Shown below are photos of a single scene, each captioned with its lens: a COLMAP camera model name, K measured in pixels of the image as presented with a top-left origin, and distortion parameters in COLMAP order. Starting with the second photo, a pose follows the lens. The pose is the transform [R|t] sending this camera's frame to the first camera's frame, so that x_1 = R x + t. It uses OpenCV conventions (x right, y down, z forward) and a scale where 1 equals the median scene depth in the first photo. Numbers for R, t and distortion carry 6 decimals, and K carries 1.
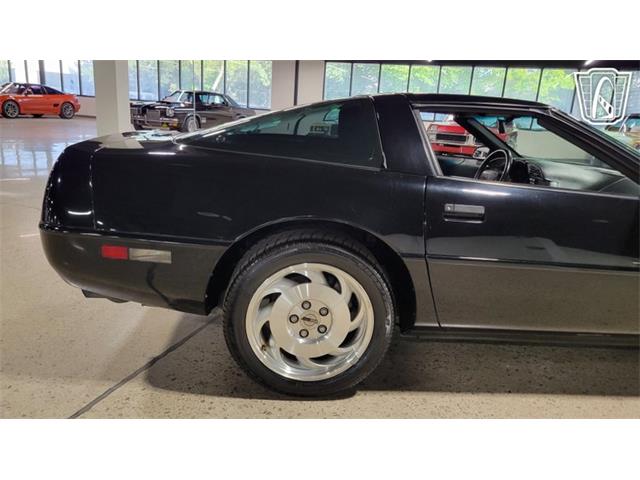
lens RADIAL K [[488.4, 0, 334.9], [0, 488.4, 244.3], [0, 0, 1]] dist [0.043687, -0.035175]
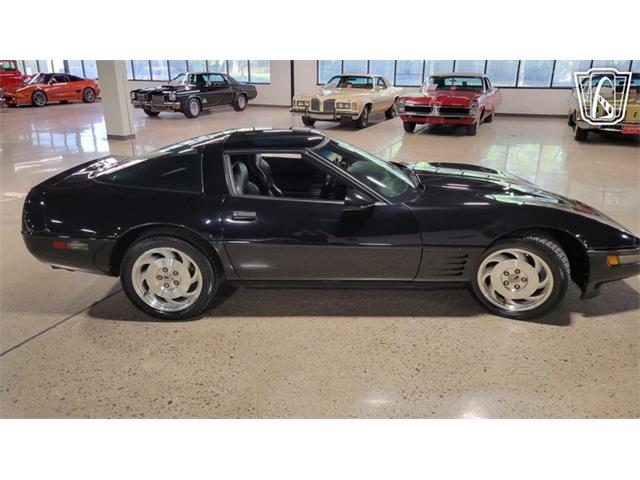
lens RADIAL K [[484.4, 0, 317.5], [0, 484.4, 237.5], [0, 0, 1]] dist [0.035935, -0.008479]
pose [[0.995193, -0.034408, -0.091685, 0.591161], [0.040603, 0.996955, 0.066578, -0.081773], [0.089115, -0.069981, 0.993560, -0.646239]]
